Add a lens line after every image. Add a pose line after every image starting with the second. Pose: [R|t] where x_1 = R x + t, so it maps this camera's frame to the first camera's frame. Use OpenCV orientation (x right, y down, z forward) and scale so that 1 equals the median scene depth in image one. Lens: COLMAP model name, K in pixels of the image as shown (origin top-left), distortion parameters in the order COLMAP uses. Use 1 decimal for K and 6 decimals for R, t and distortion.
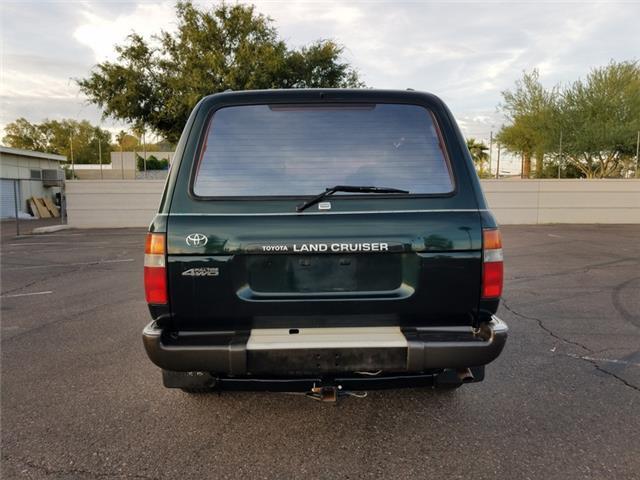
lens RADIAL K [[506.6, 0, 316.1], [0, 506.6, 237.3], [0, 0, 1]] dist [0.061395, -0.098165]
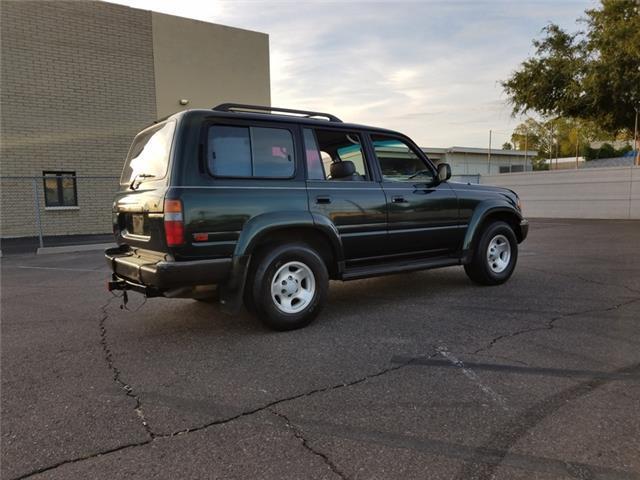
lens RADIAL K [[508.3, 0, 320.0], [0, 508.3, 240.0], [0, 0, 1]] dist [0.064123, -0.093126]
pose [[0.566281, 0.062628, -0.821829, 0.256596], [-0.049475, 0.997894, 0.041955, 0.002719], [0.822726, 0.016902, 0.568187, 0.069837]]
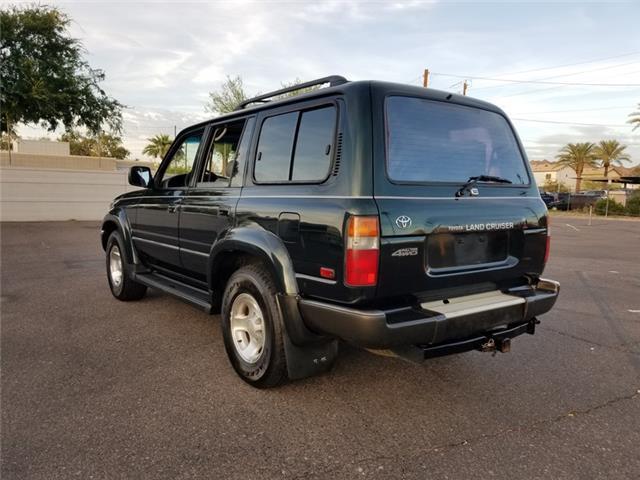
lens RADIAL K [[511.1, 0, 314.2], [0, 511.1, 240.9], [0, 0, 1]] dist [0.009004, -0.005310]
pose [[0.812300, -0.033355, 0.582285, -0.135020], [0.025691, 0.999441, 0.021411, 0.002353], [-0.582674, -0.002433, 0.812703, 0.033719]]
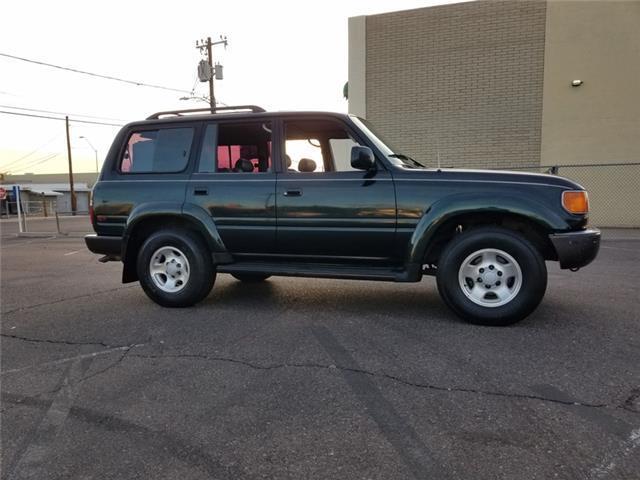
lens RADIAL K [[511.1, 0, 314.2], [0, 511.1, 240.9], [0, 0, 1]] dist [0.009004, -0.005310]
pose [[-0.359668, 0.084910, -0.929209, 0.276572], [-0.065354, 0.991113, 0.115864, -0.015907], [0.930789, 0.102400, -0.350922, 0.363452]]
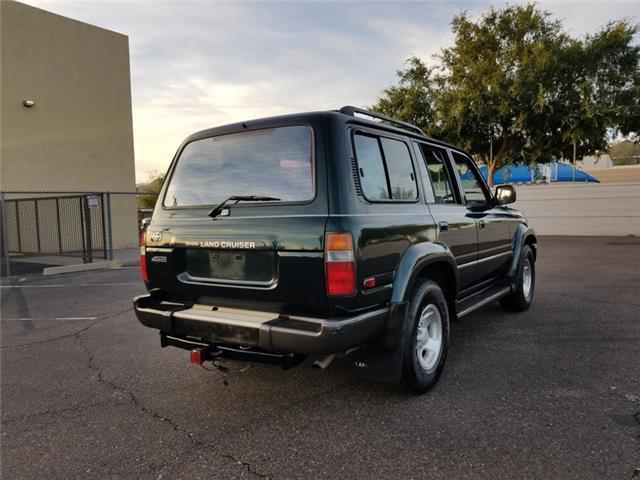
lens RADIAL K [[506.6, 0, 316.1], [0, 506.6, 237.3], [0, 0, 1]] dist [0.061395, -0.098165]
pose [[0.808158, 0.020245, -0.588617, 0.131701], [-0.031636, 0.999458, -0.009060, 0.000861], [0.588115, 0.025943, 0.808361, 0.013450]]
